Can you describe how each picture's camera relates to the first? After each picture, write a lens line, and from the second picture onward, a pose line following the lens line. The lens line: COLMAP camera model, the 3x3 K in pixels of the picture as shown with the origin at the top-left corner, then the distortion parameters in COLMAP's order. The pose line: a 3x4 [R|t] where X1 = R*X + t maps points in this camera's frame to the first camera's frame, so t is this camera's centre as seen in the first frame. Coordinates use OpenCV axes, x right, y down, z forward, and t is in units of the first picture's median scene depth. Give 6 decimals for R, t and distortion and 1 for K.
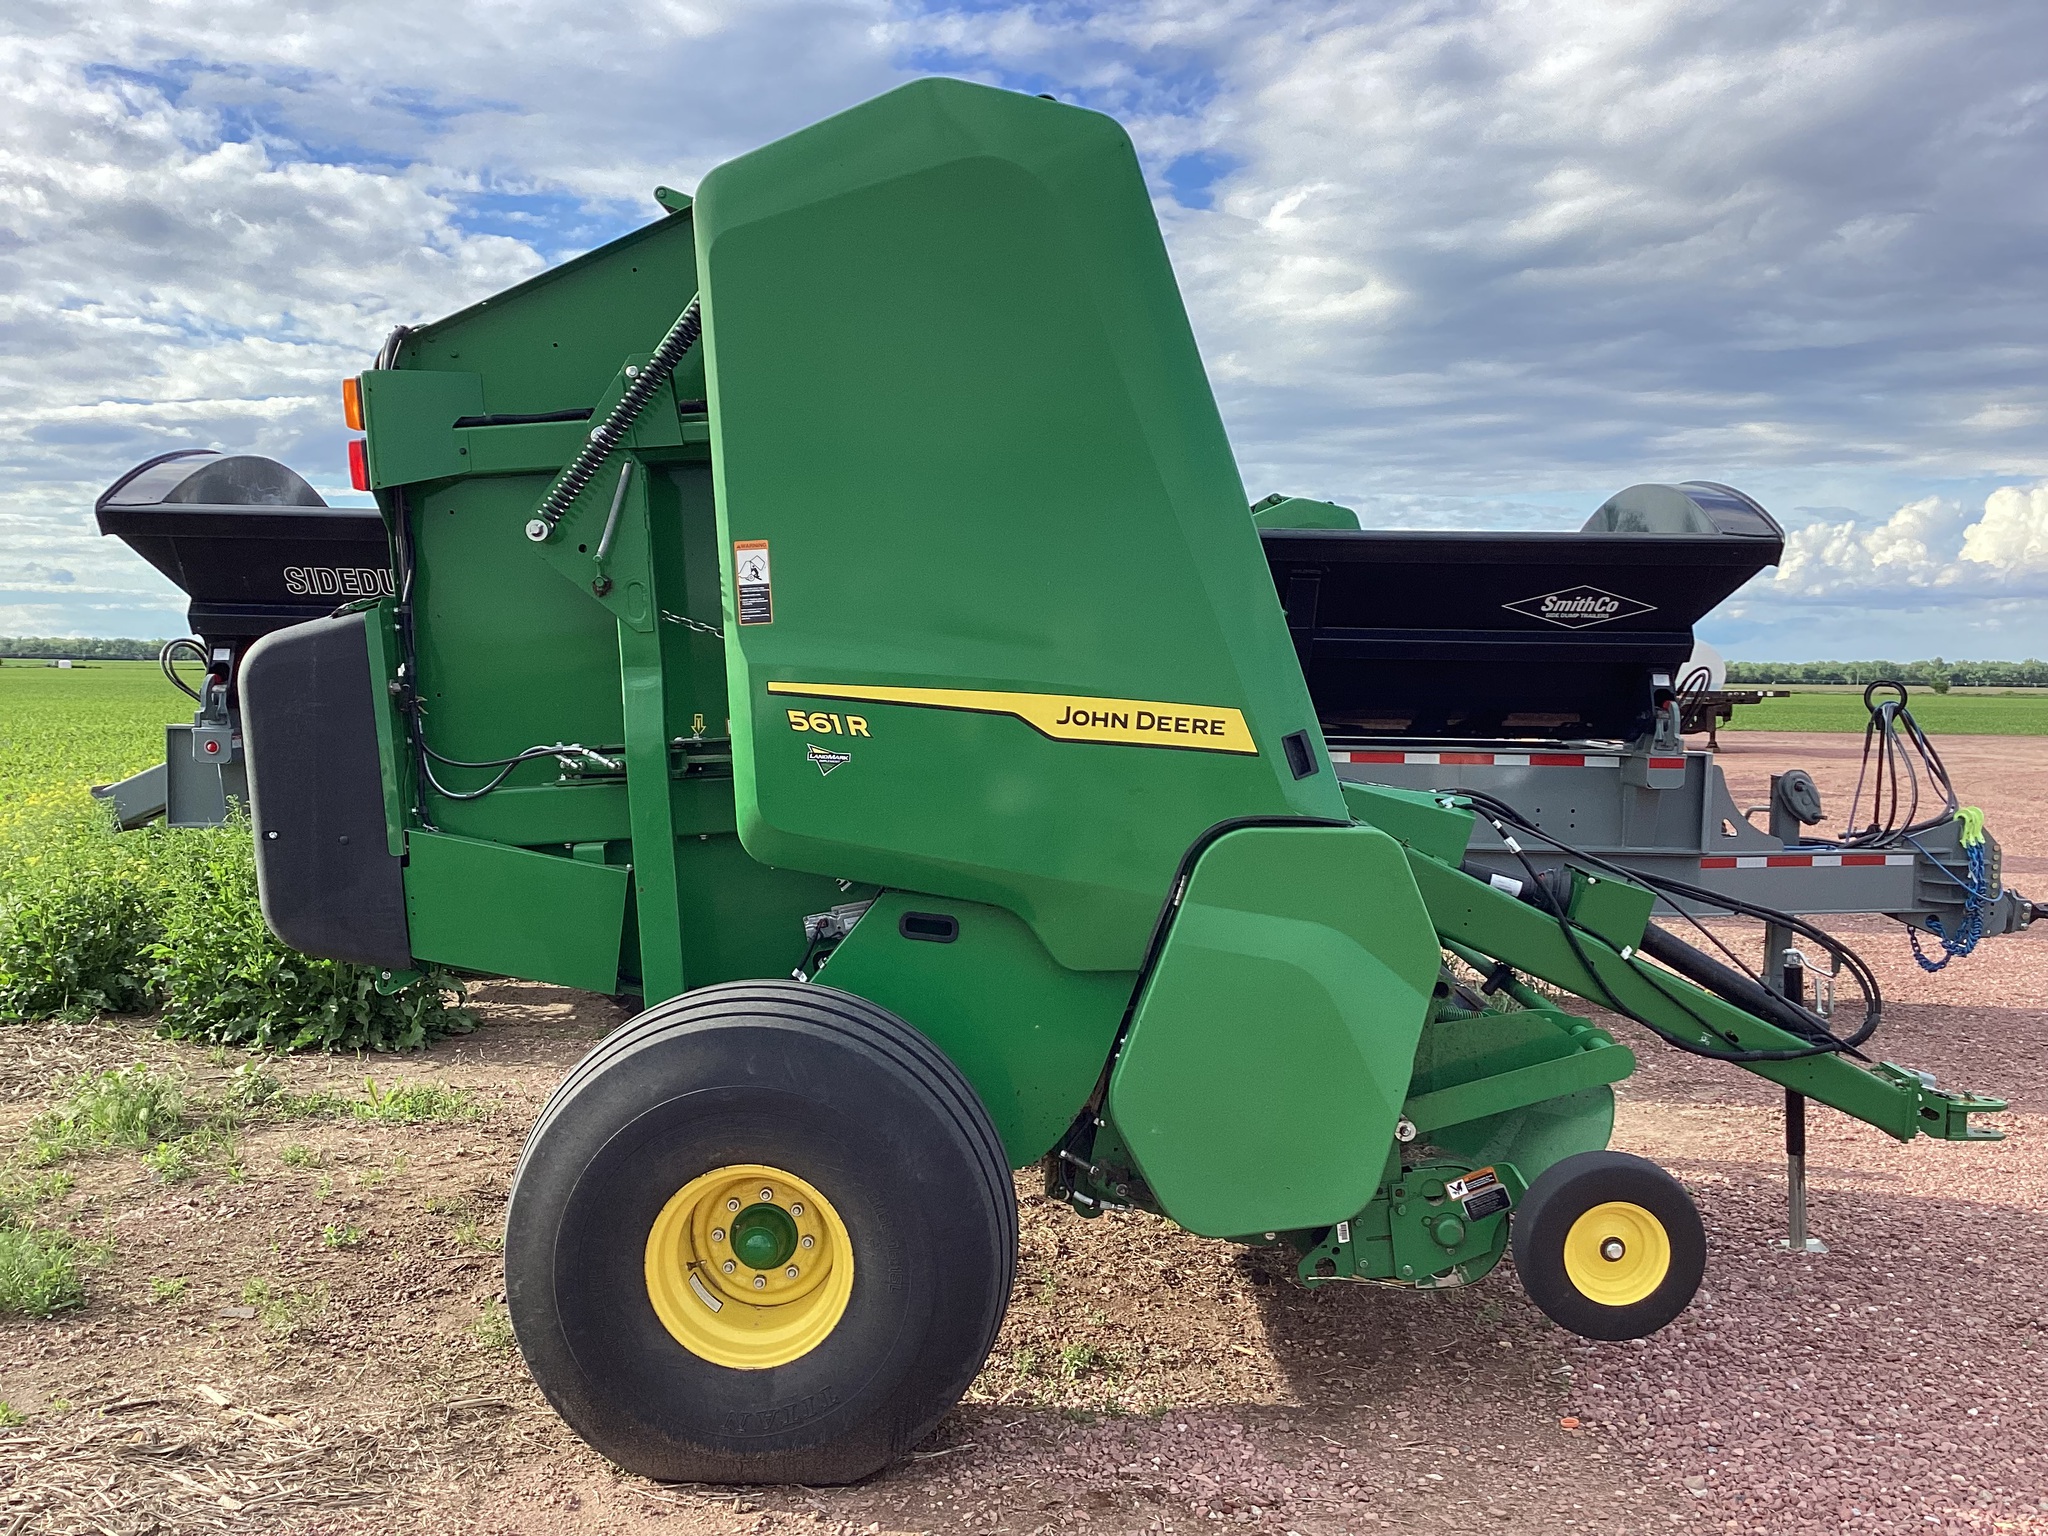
lens RADIAL K [[1913.3, 0, 1030.8], [0, 1913.3, 766.6], [0, 0, 1]] dist [0.072109, -0.154099]
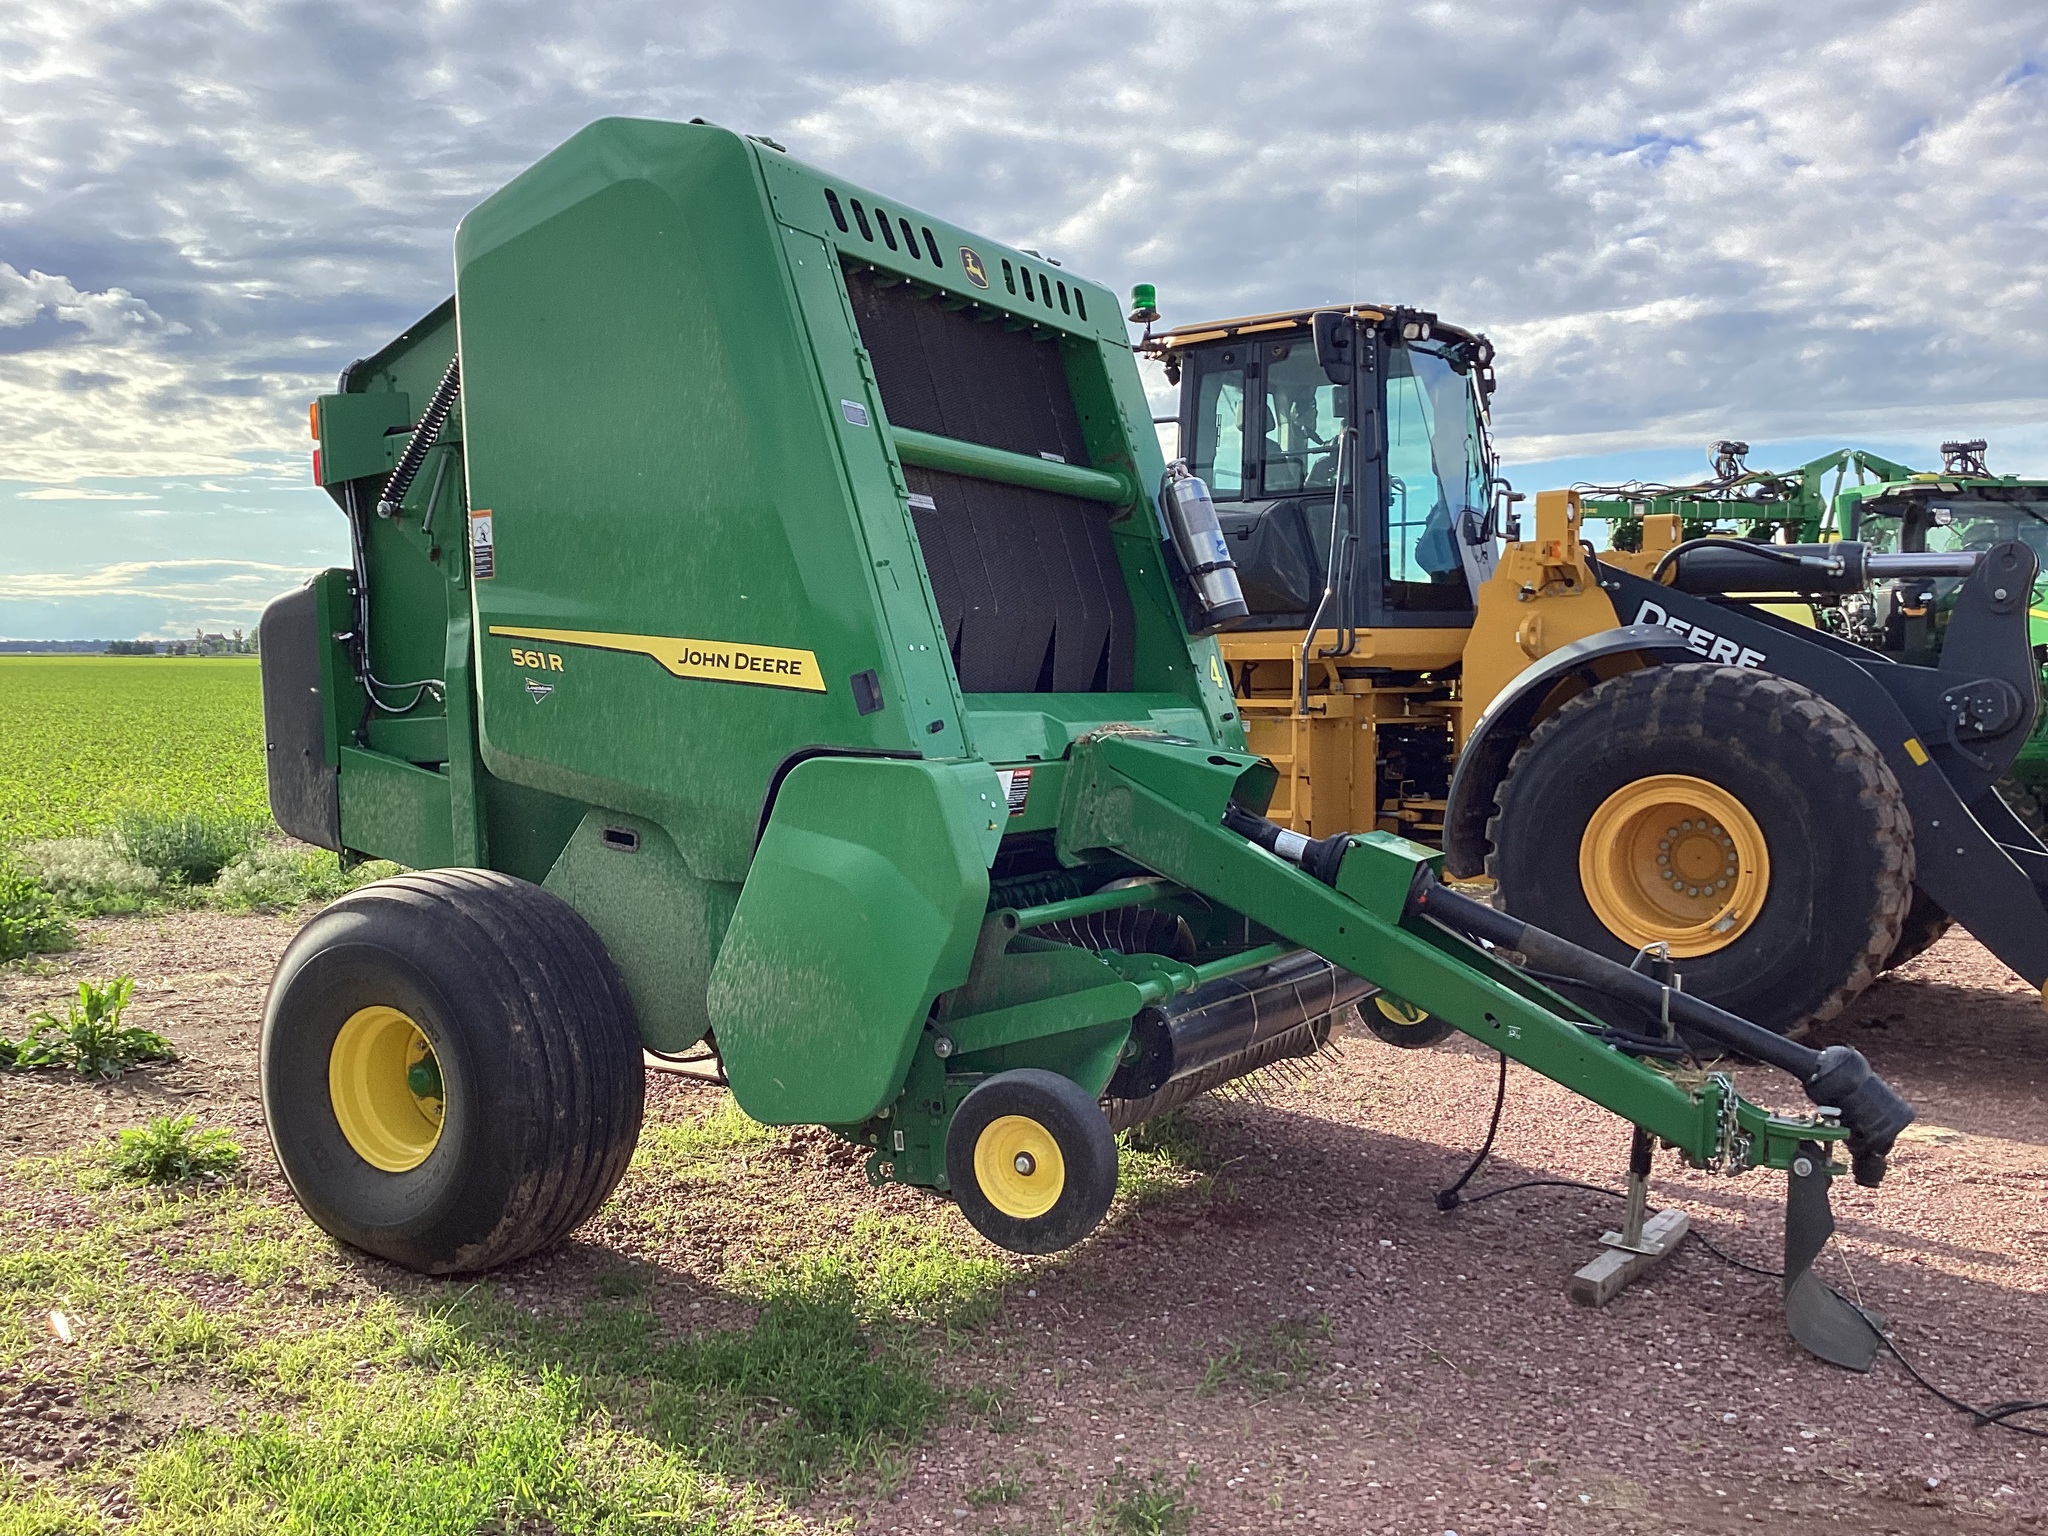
lens RADIAL K [[1913.3, 0, 1030.8], [0, 1913.3, 766.6], [0, 0, 1]] dist [0.072109, -0.154099]
pose [[0.889308, 0.035688, -0.455914, 0.730485], [-0.042193, 0.999101, -0.004092, 0.035786], [0.455358, 0.022876, 0.890014, 0.070804]]
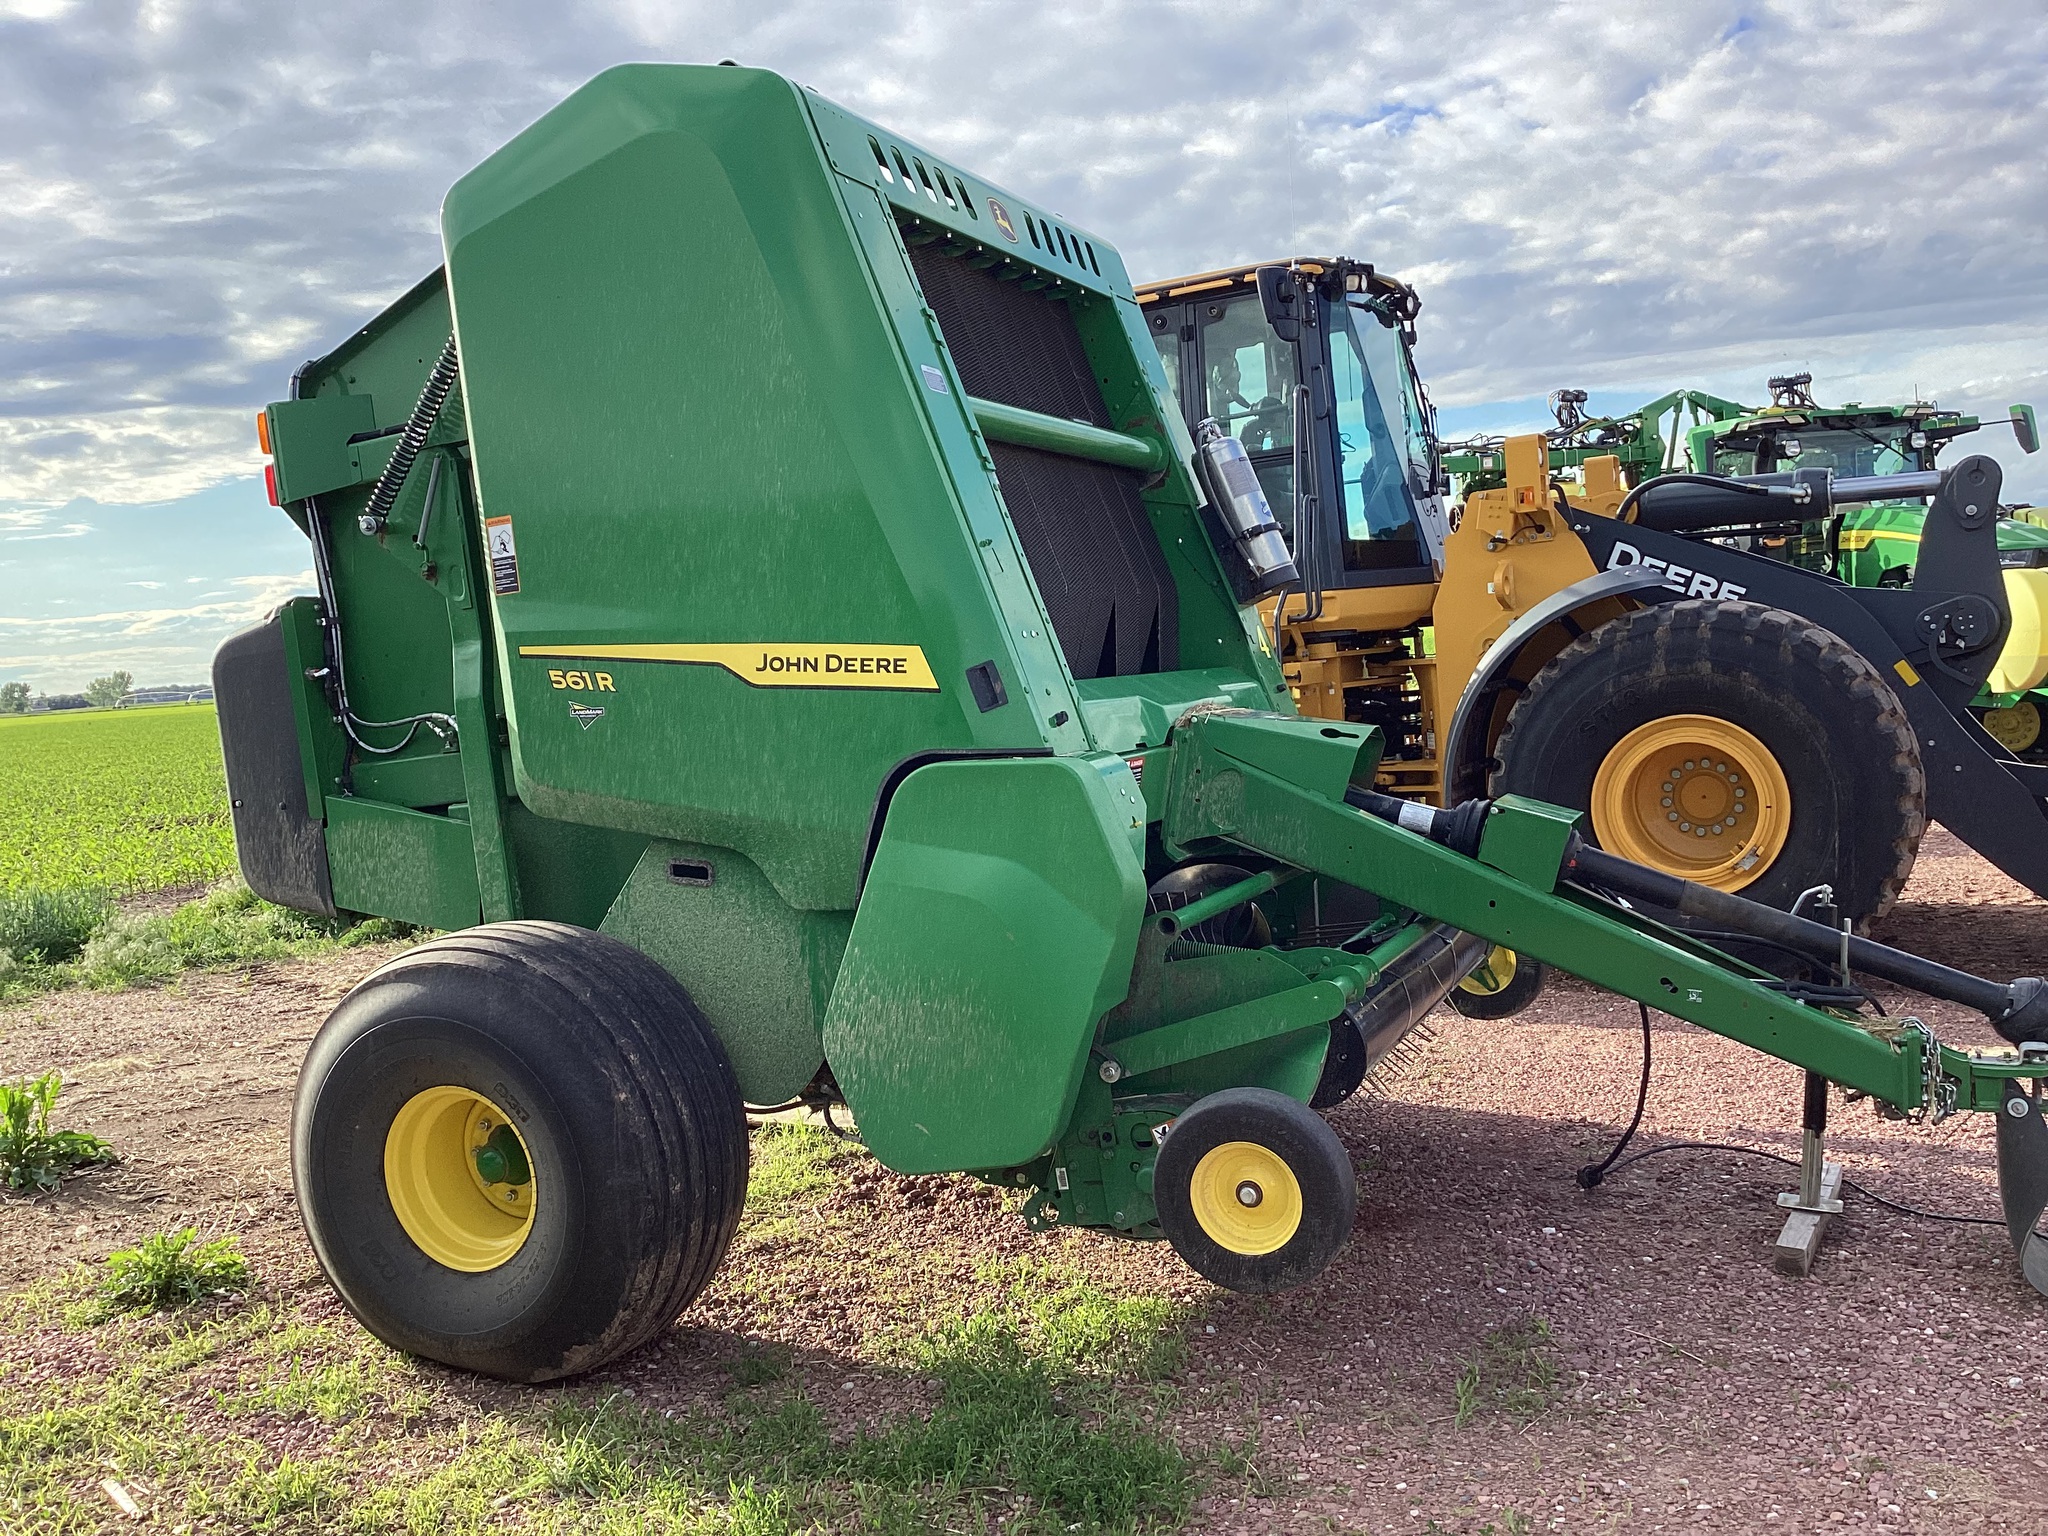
lens RADIAL K [[1891.3, 0, 1024.0], [0, 1891.3, 768.0], [0, 0, 1]] dist [0.063563, -0.134480]
pose [[0.935126, -0.035839, -0.352498, 0.505352], [0.038726, 0.999249, 0.001138, 0.034195], [0.352193, -0.014715, 0.935812, 0.096783]]
